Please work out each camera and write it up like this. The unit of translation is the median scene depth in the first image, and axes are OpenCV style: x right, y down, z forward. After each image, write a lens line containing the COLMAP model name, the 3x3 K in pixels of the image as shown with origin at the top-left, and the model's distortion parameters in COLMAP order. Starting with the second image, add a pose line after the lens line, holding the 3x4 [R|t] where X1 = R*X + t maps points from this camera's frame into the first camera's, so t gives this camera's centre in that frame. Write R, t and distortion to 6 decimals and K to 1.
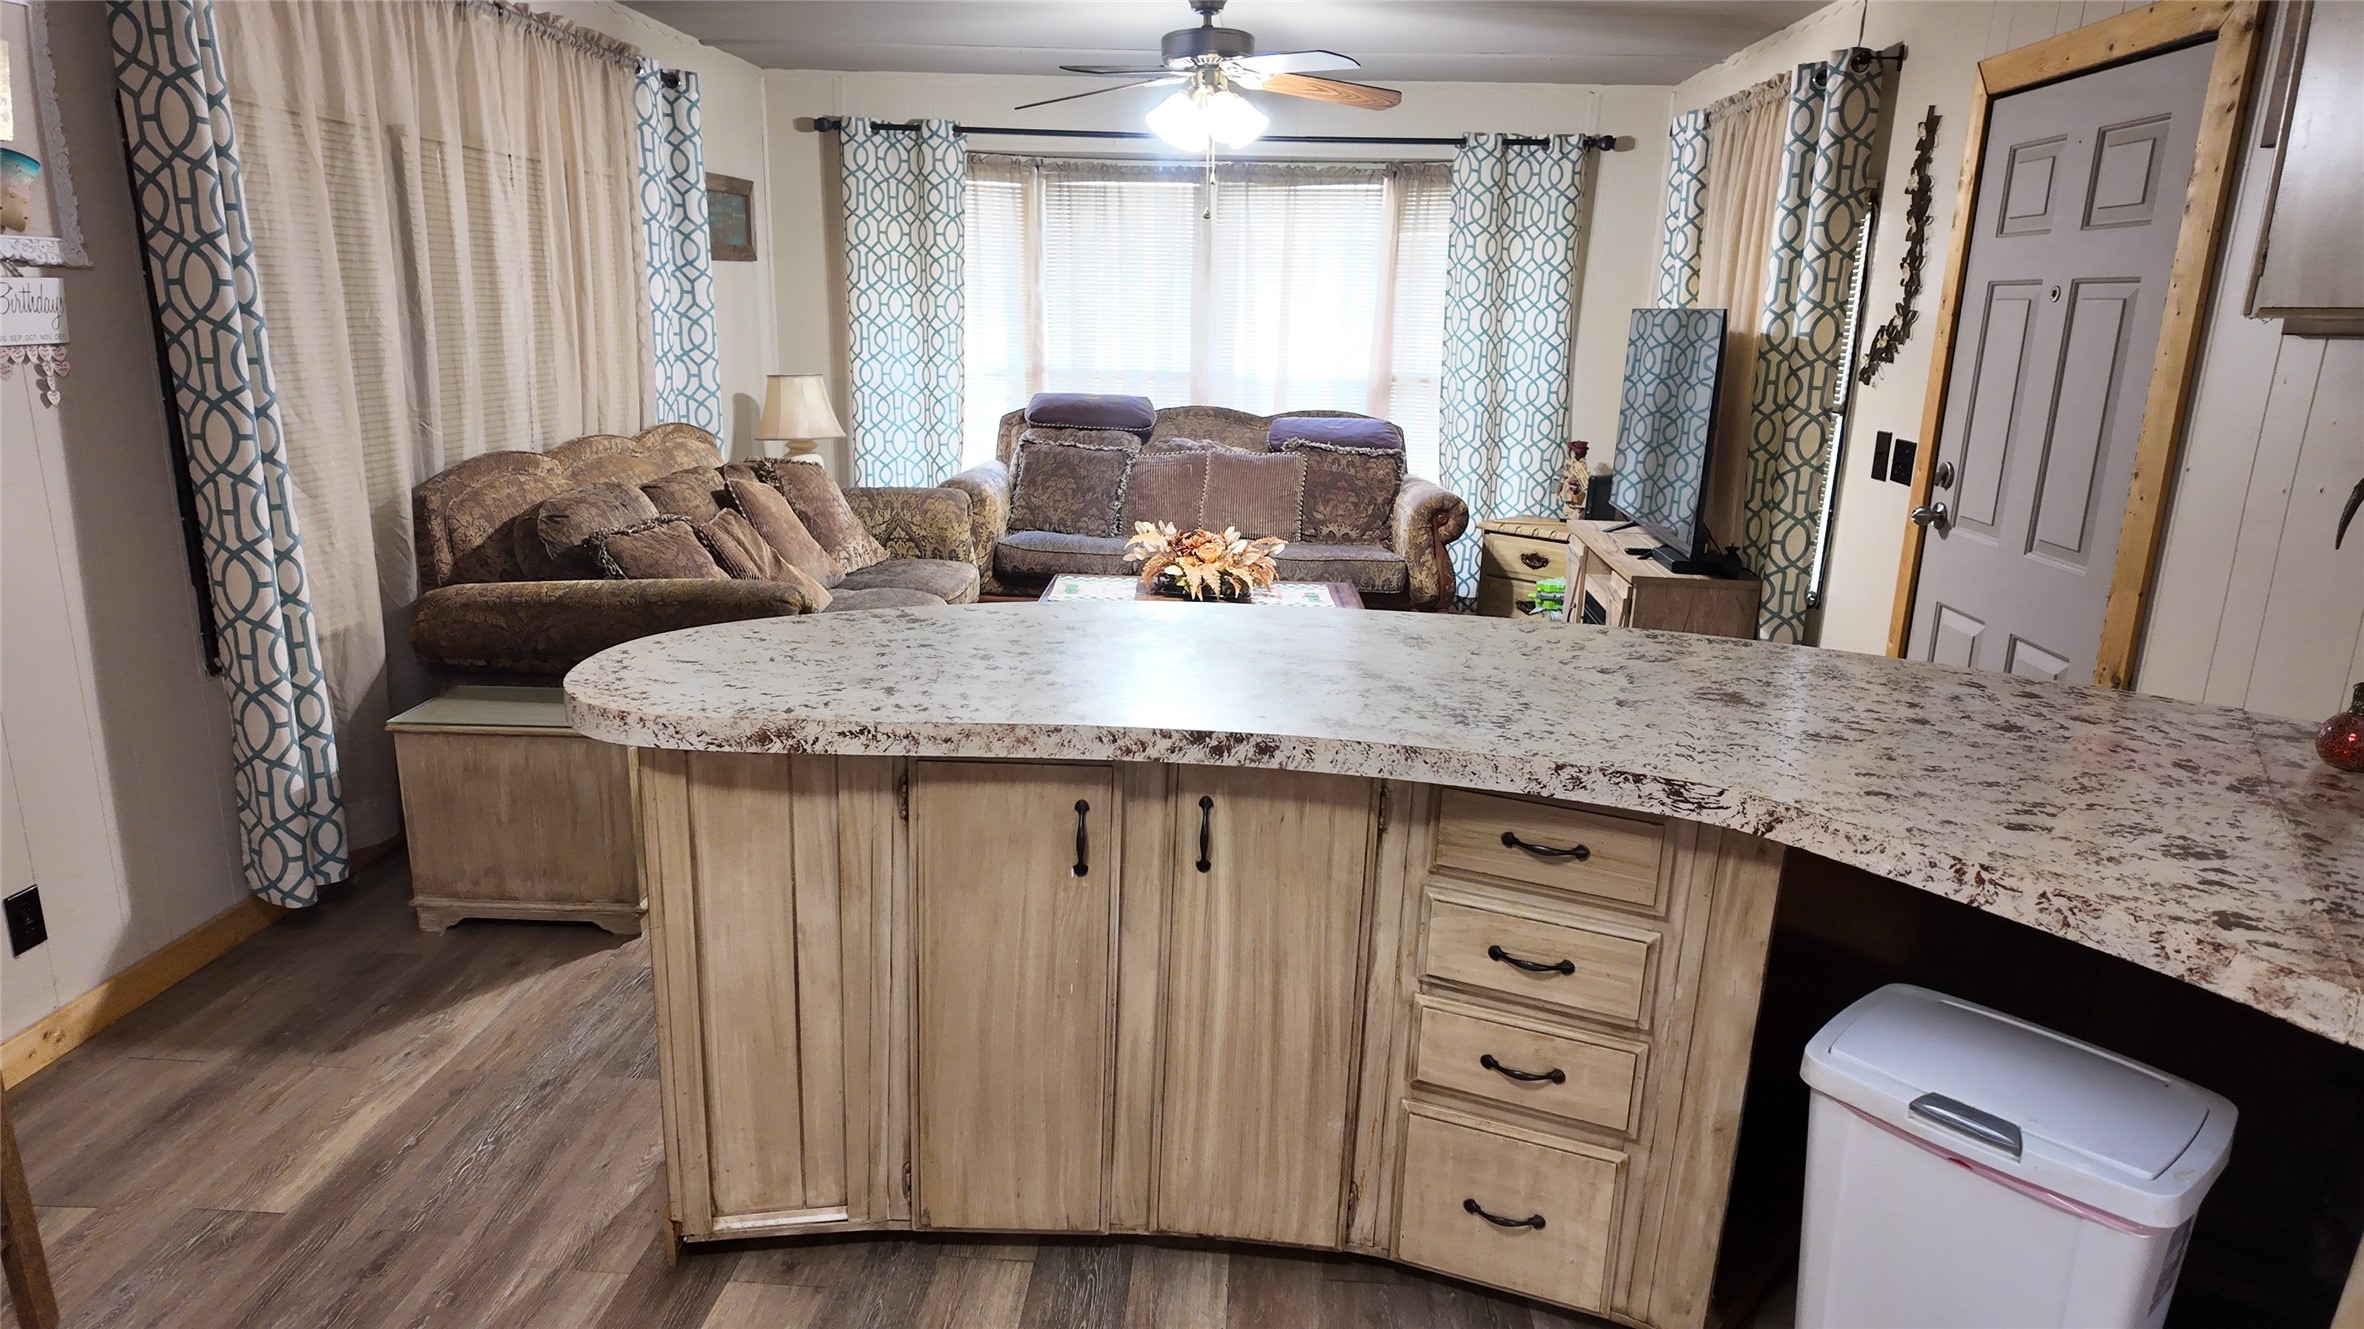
lens RADIAL K [[1381.0, 0, 1190.9], [0, 1381.0, 666.4], [0, 0, 1]] dist [0.116403, -0.140631]
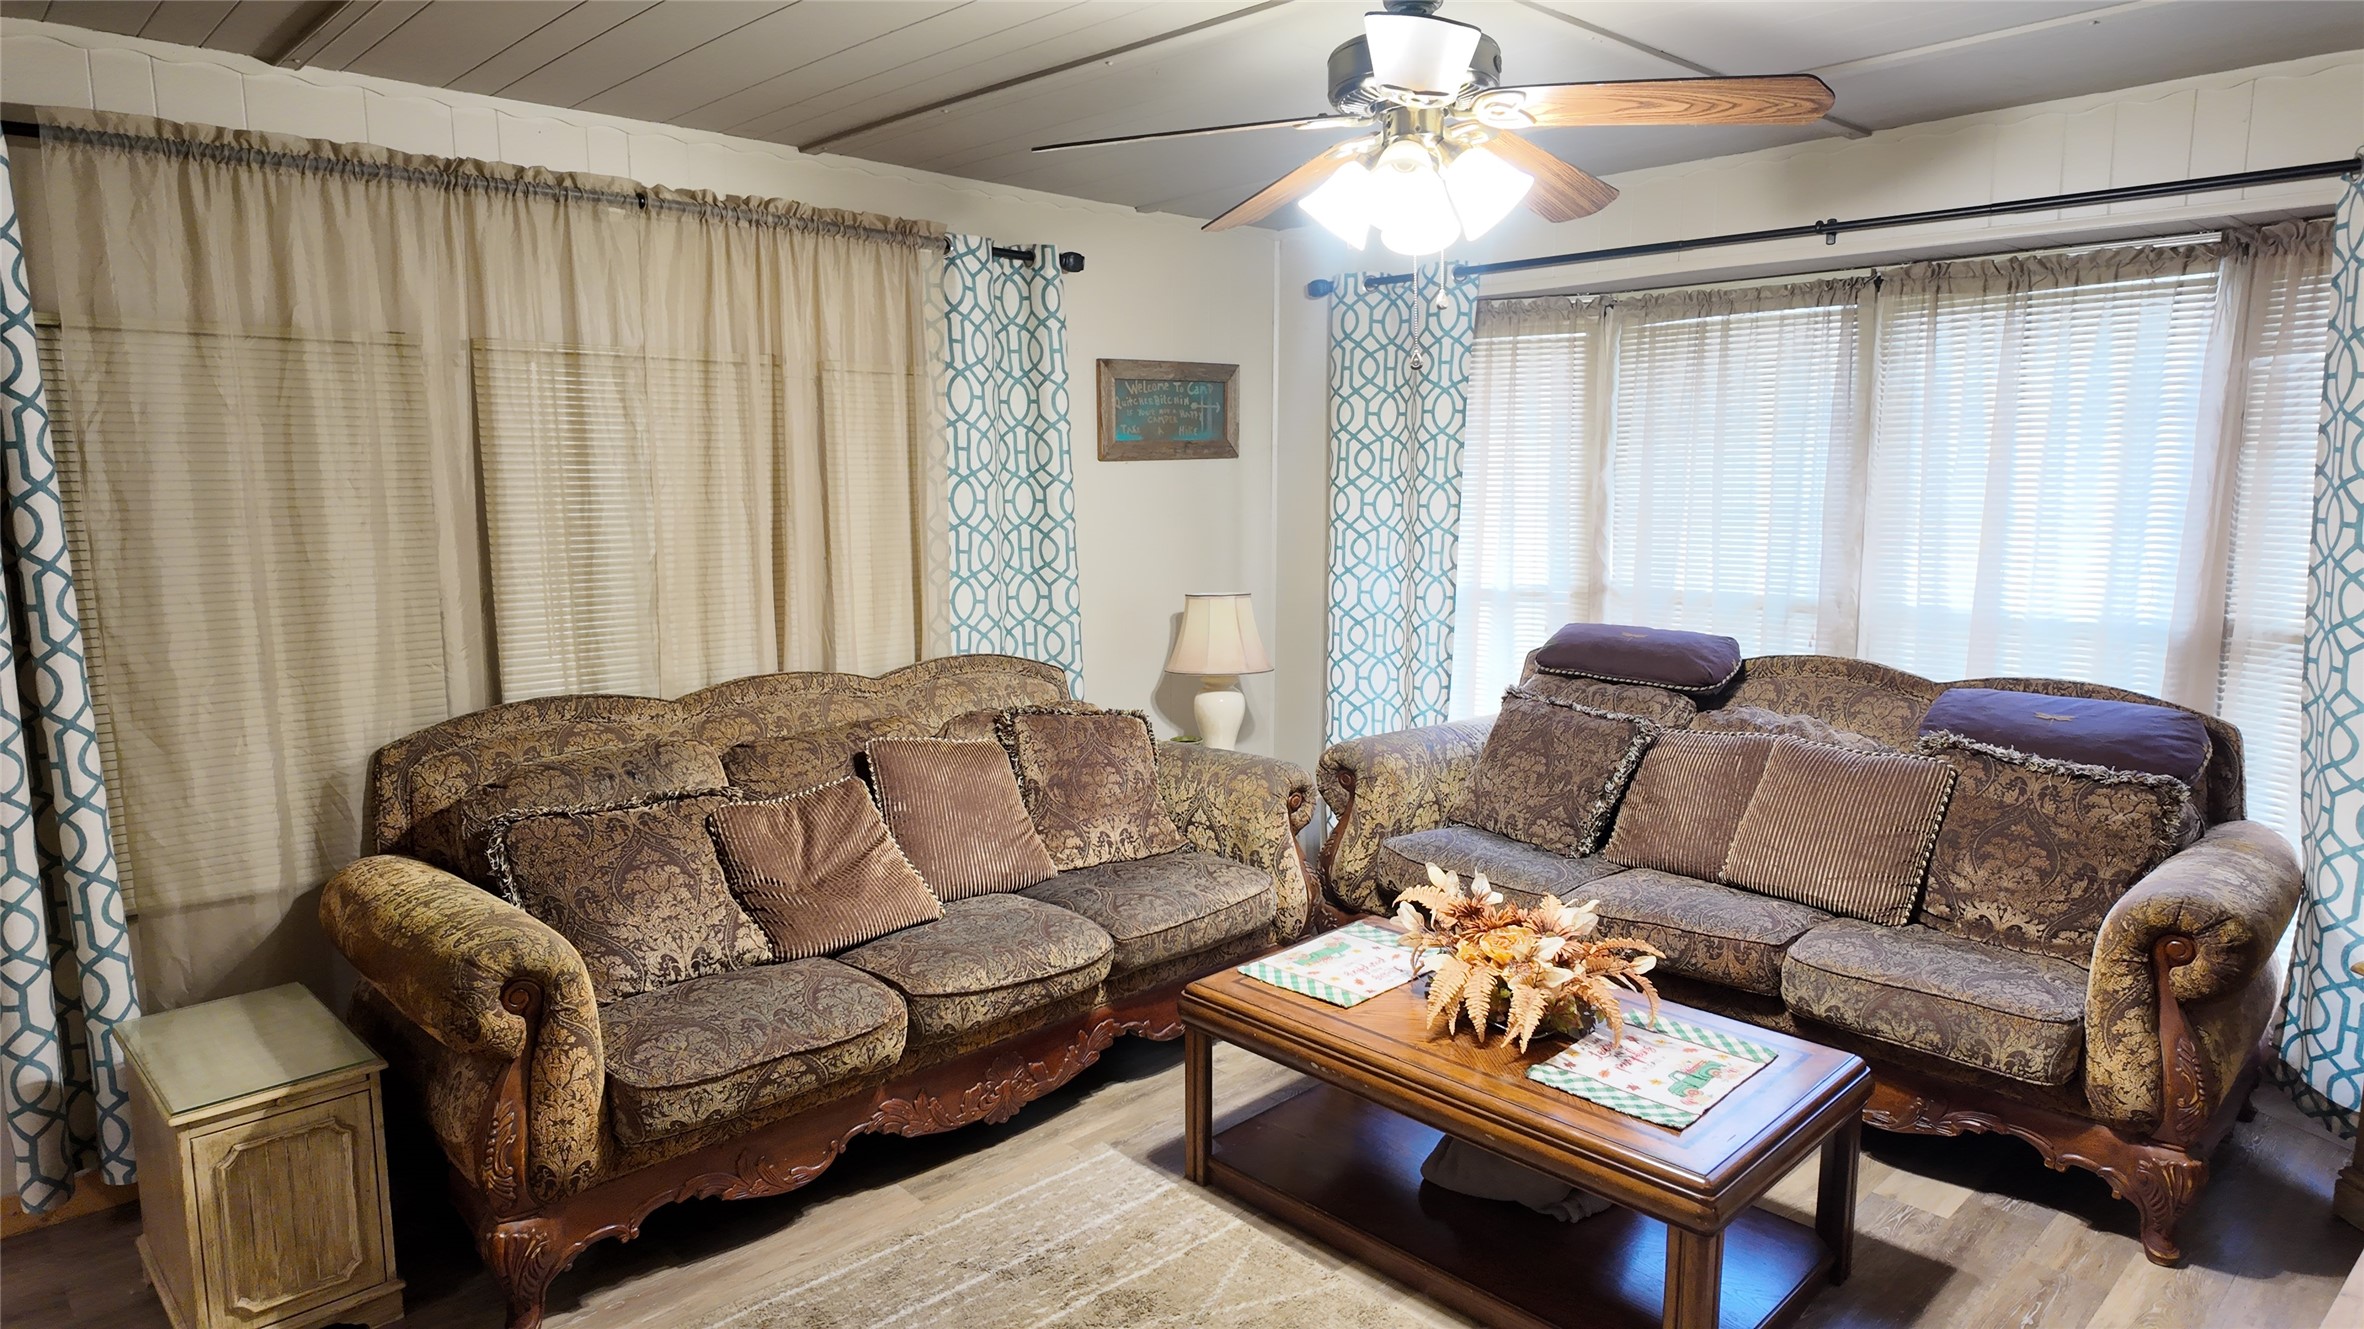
lens RADIAL K [[1381.0, 0, 1190.9], [0, 1381.0, 666.4], [0, 0, 1]] dist [0.116403, -0.140631]
pose [[0.732746, 0.071547, -0.676730, 0.235465], [-0.152518, 0.986426, -0.060852, -0.112723], [0.663190, 0.147803, 0.733712, 0.399149]]
